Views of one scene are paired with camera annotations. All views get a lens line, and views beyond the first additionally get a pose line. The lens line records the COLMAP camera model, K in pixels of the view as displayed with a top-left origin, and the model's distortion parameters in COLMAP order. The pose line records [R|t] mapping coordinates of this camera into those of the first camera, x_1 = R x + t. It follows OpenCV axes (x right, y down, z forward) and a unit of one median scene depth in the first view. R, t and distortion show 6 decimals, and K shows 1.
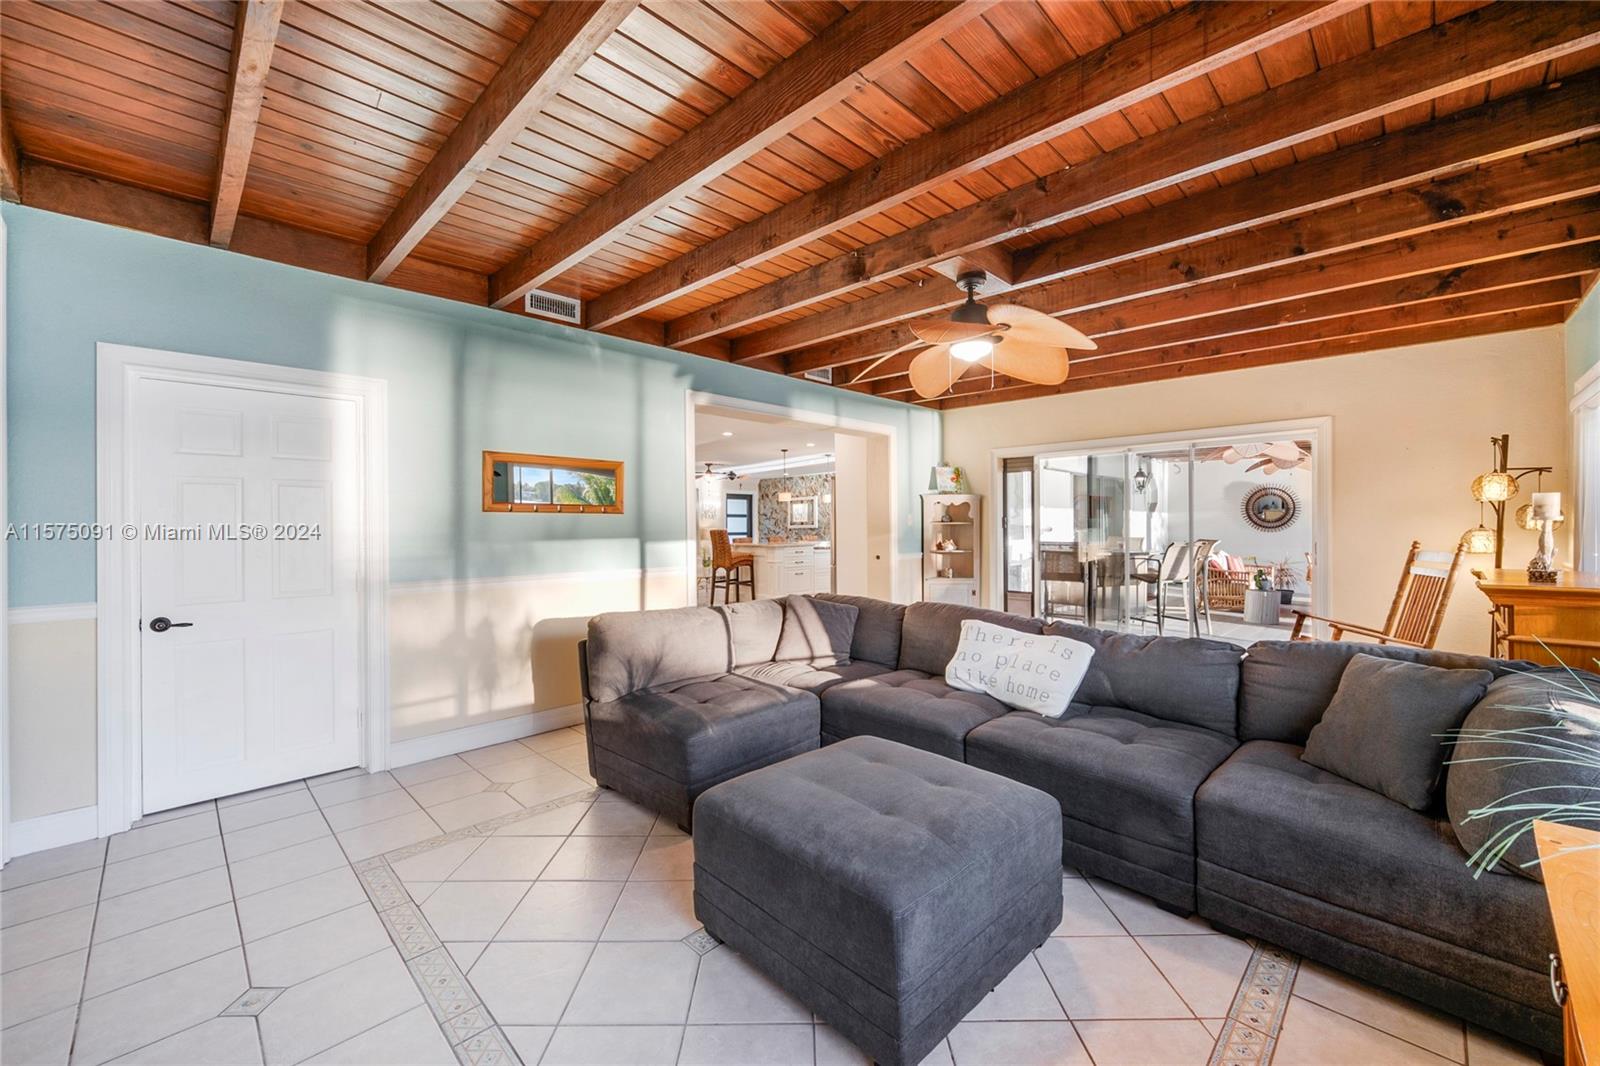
lens RADIAL K [[634.5, 0, 803.4], [0, 634.5, 526.7], [0, 0, 1]] dist [-0.002965, 0.000278]
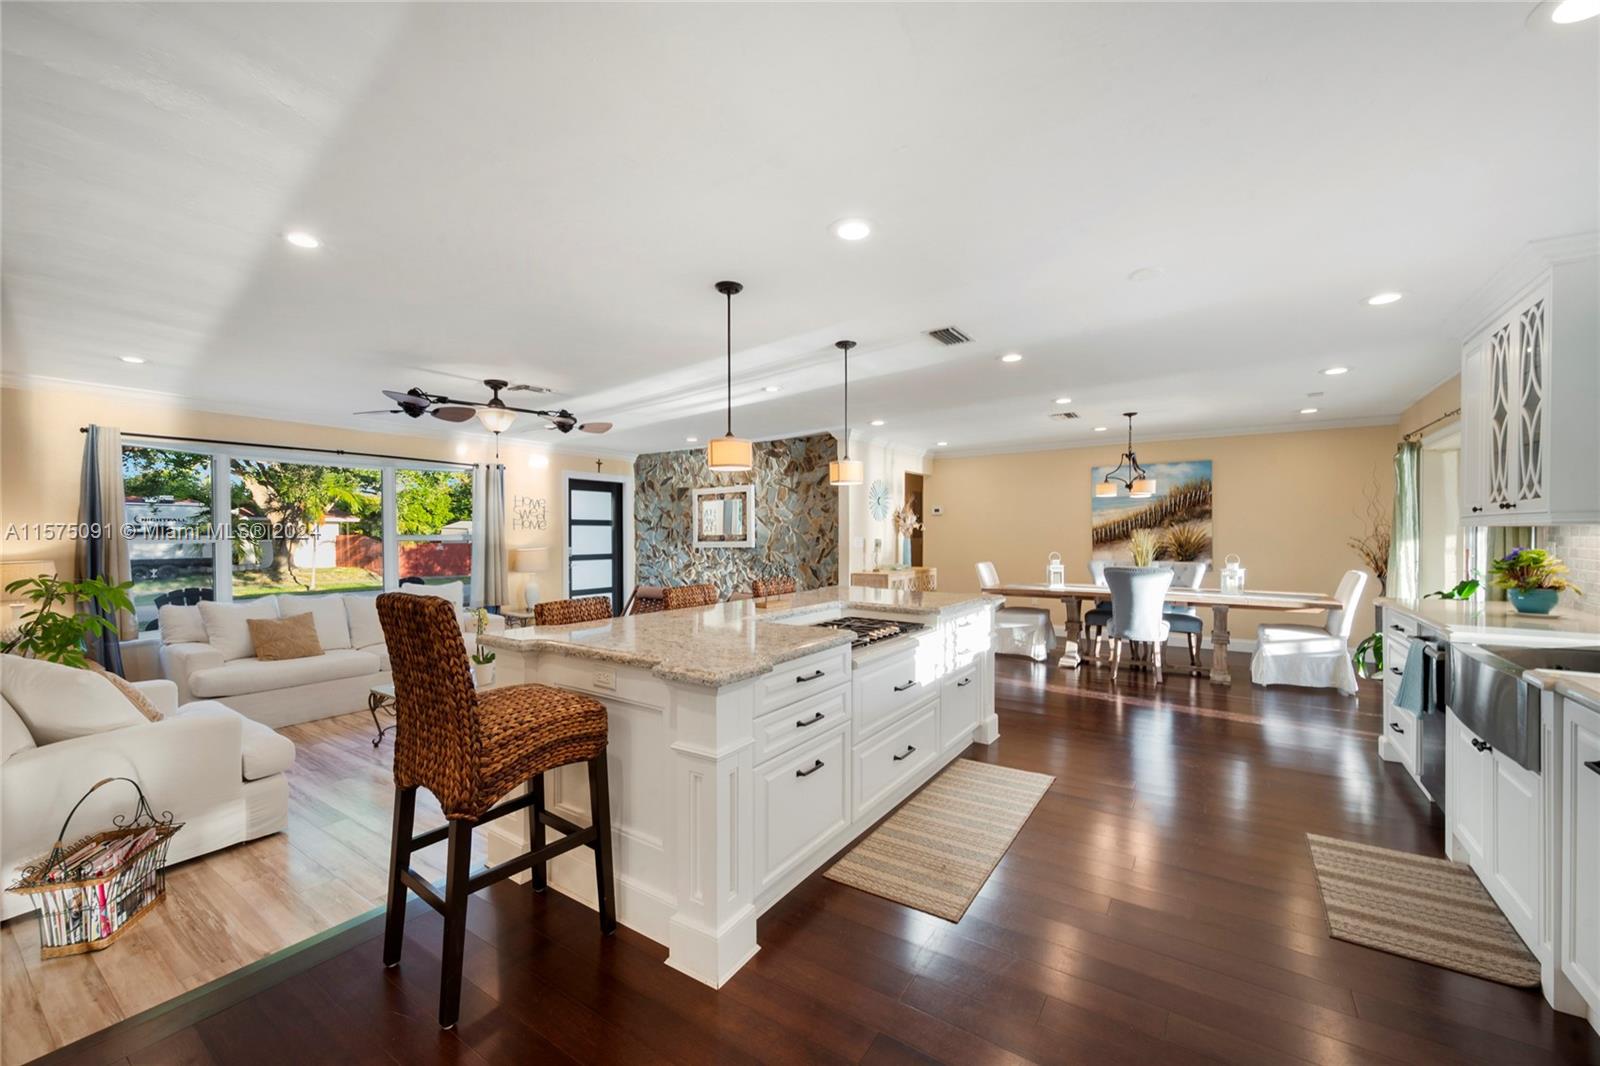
lens RADIAL K [[634.5, 0, 799.8], [0, 634.5, 533.9], [0, 0, 1]] dist [-0.002965, 0.000278]
pose [[0.983082, 0.002281, 0.183151, -0.033542], [-0.002233, 0.999997, -0.000468, -0.008456], [-0.183152, 0.000051, 0.983085, 0.471342]]
